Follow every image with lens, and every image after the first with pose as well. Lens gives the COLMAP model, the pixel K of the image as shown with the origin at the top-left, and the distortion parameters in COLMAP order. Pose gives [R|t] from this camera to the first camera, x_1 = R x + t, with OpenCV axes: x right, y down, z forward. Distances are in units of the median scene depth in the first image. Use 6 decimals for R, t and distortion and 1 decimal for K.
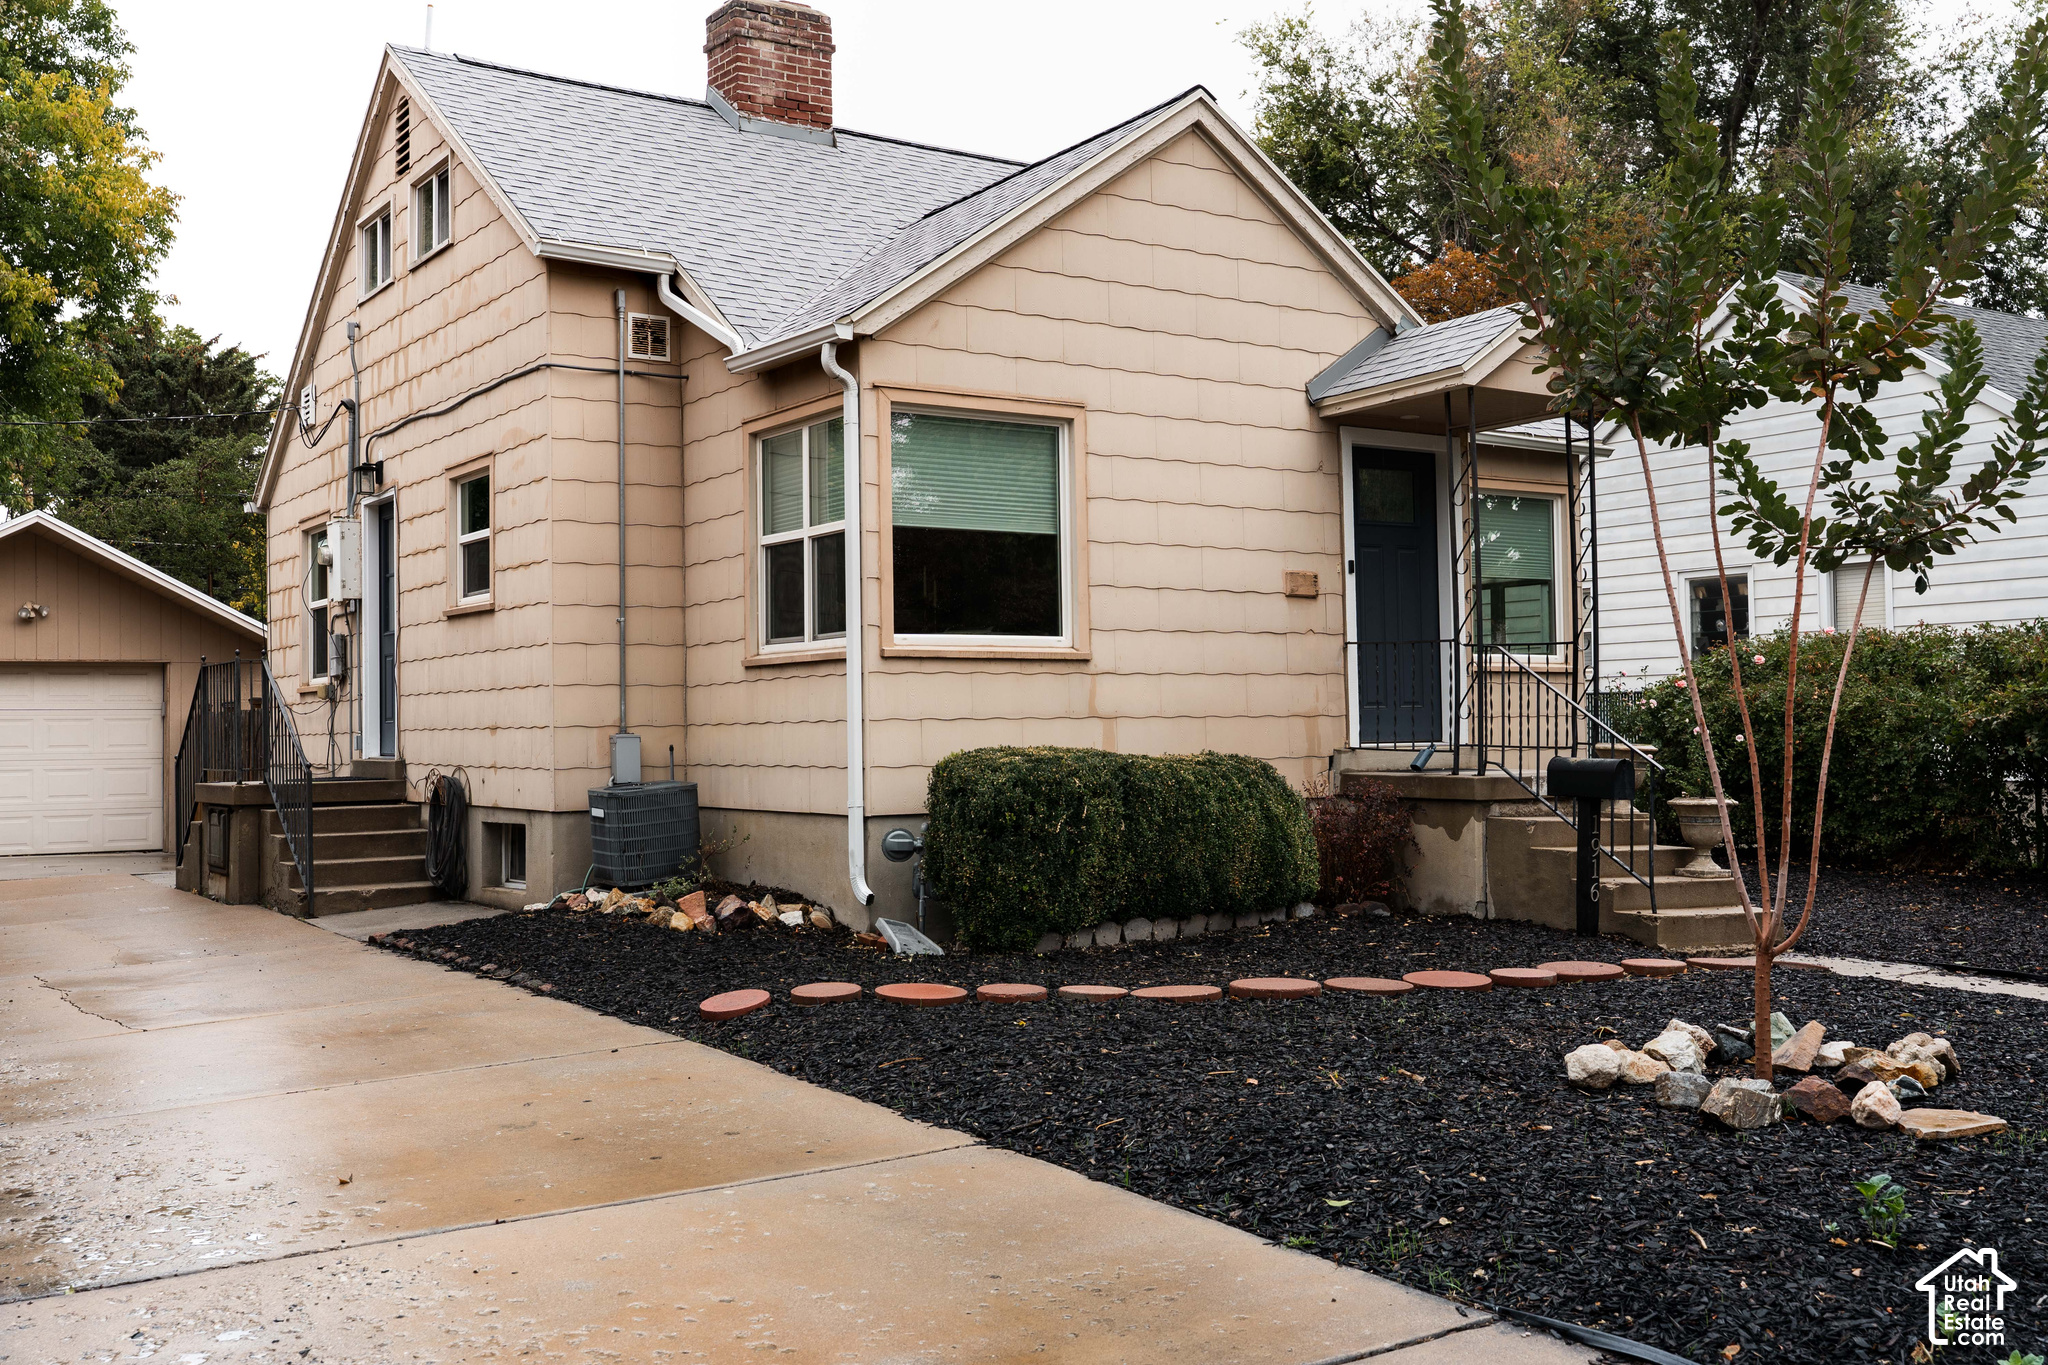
lens RADIAL K [[2023.2, 0, 1022.1], [0, 2023.2, 684.5], [0, 0, 1]] dist [-0.010652, 0.000000]
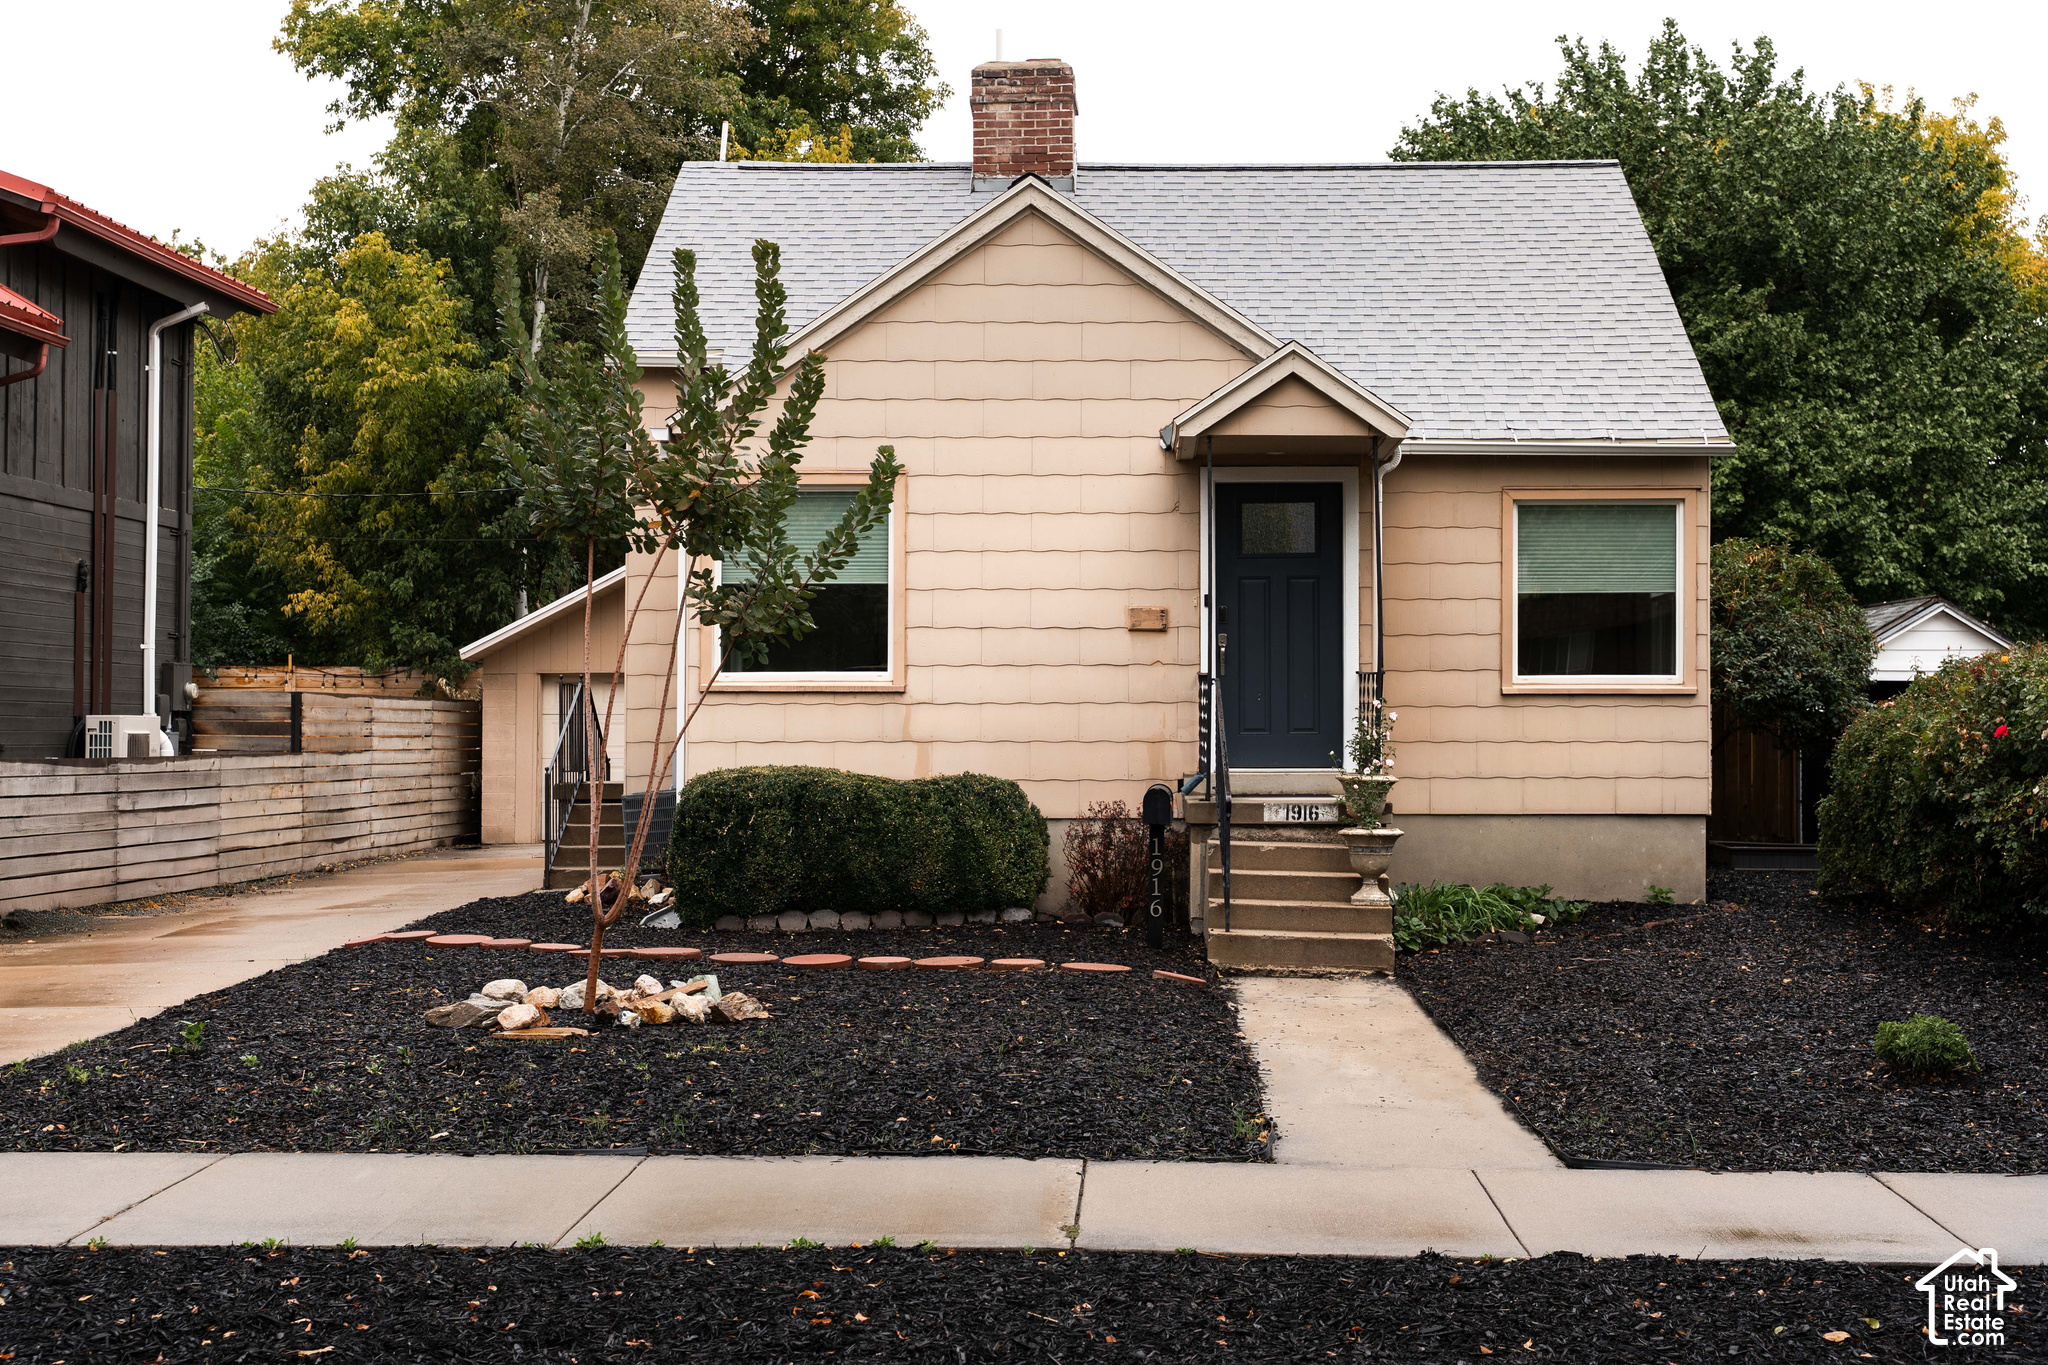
lens RADIAL K [[2661.0, 0, 1026.4], [0, 2661.0, 684.4], [0, 0, 1]] dist [0.025255, 0.000000]
pose [[0.809562, 0.001451, -0.587032, 0.973909], [0.003971, 0.999961, 0.007949, -0.027954], [0.587020, -0.008767, 0.809525, -0.193817]]
